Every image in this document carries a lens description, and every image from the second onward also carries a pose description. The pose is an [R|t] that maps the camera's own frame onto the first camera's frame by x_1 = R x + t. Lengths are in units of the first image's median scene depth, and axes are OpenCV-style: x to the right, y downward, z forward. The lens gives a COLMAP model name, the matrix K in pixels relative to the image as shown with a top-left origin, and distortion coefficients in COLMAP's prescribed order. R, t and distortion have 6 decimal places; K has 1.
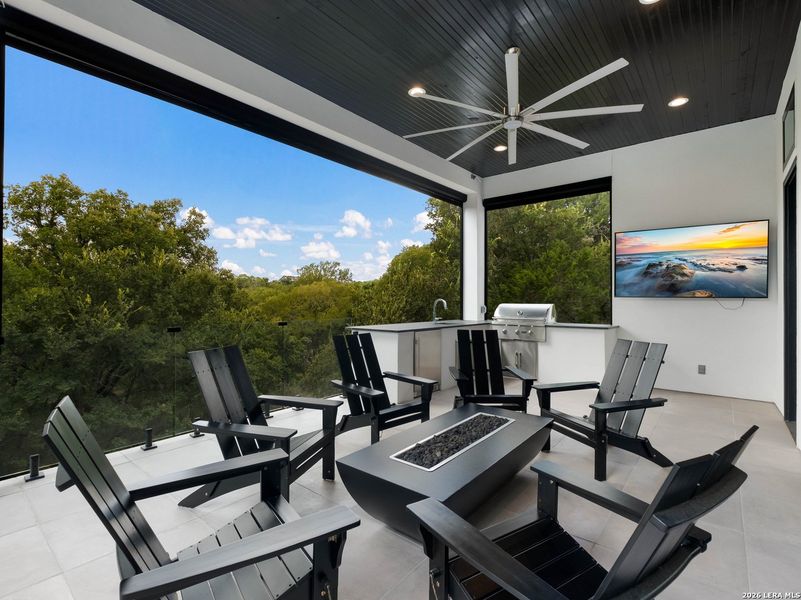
lens RADIAL K [[387.1, 0, 399.7], [0, 387.1, 300.0], [0, 0, 1]] dist [0.001245, 0.000192]
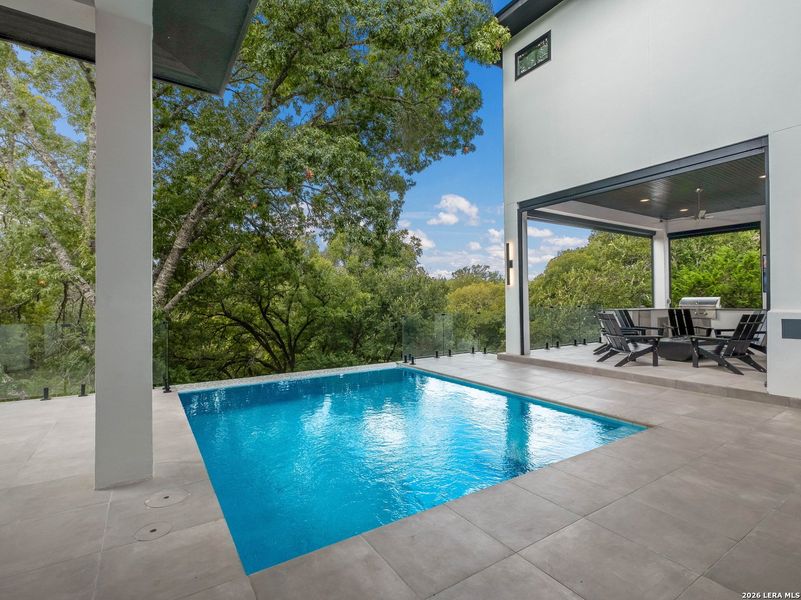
lens RADIAL K [[387.1, 0, 399.2], [0, 387.1, 299.6], [0, 0, 1]] dist [0.001245, 0.000192]
pose [[0.951703, -0.011943, -0.306789, -0.358722], [0.012035, 0.999926, -0.001591, 0.006314], [0.306786, -0.002178, 0.951776, -0.889209]]
